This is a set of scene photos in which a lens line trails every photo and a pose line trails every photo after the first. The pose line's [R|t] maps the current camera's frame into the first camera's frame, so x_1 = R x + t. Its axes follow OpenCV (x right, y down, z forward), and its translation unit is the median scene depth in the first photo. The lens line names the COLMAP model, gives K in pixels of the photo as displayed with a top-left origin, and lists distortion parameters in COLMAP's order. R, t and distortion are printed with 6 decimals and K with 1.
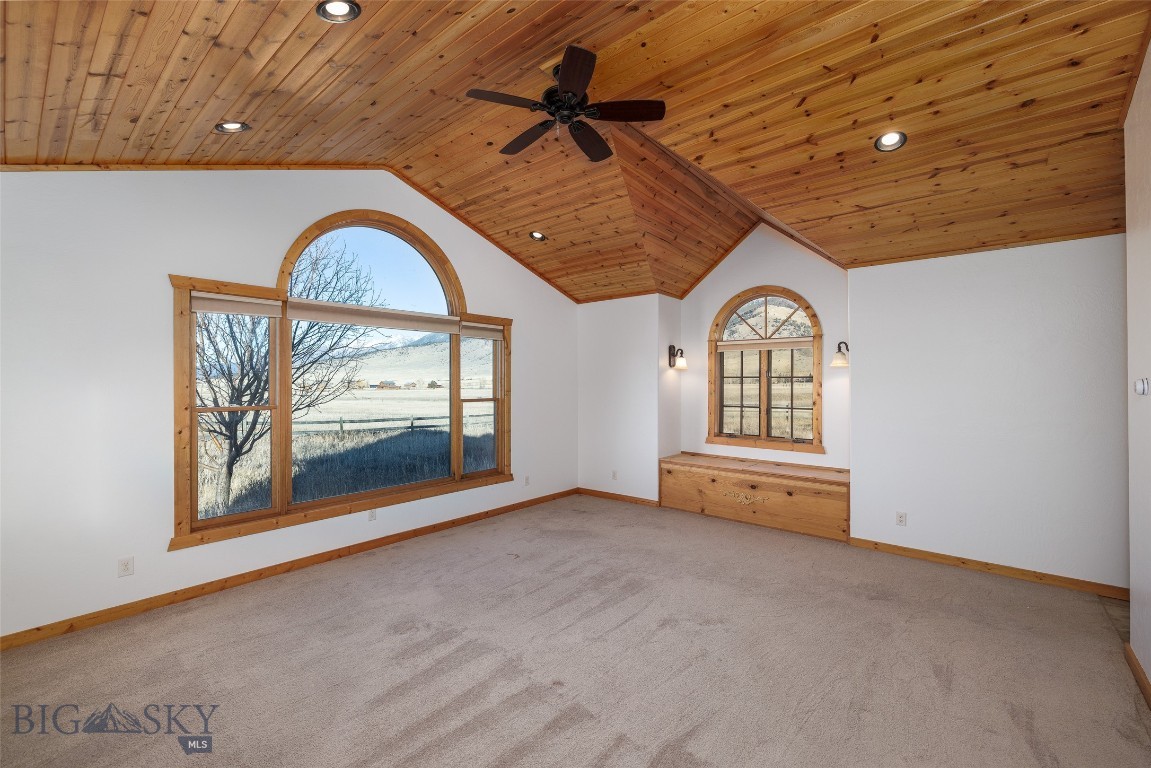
lens RADIAL K [[493.5, 0, 572.5], [0, 493.5, 383.0], [0, 0, 1]] dist [-0.003044, 0.000531]
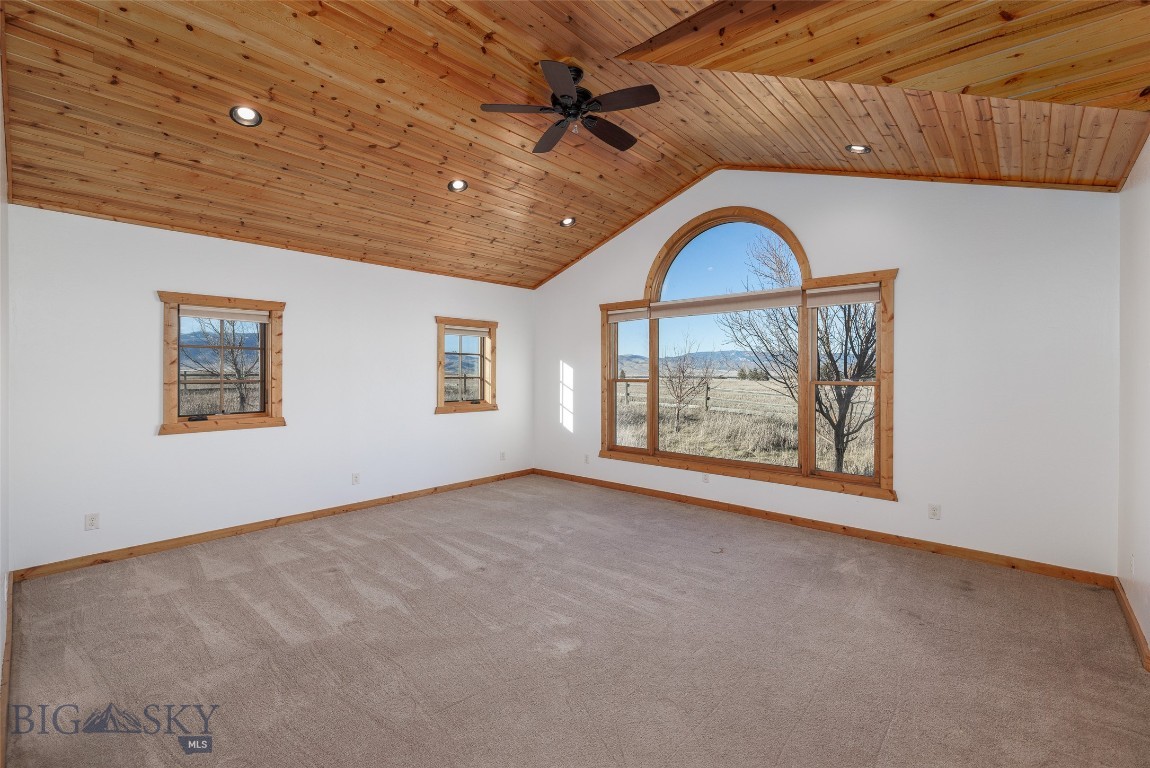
lens RADIAL K [[493.0, 0, 572.7], [0, 493.0, 379.4], [0, 0, 1]] dist [-0.003044, 0.000531]
pose [[-0.038262, 0.014837, -0.999158, 0.784003], [-0.002063, 0.999886, 0.014927, 0.022063], [0.999266, 0.002633, -0.038227, 0.760836]]
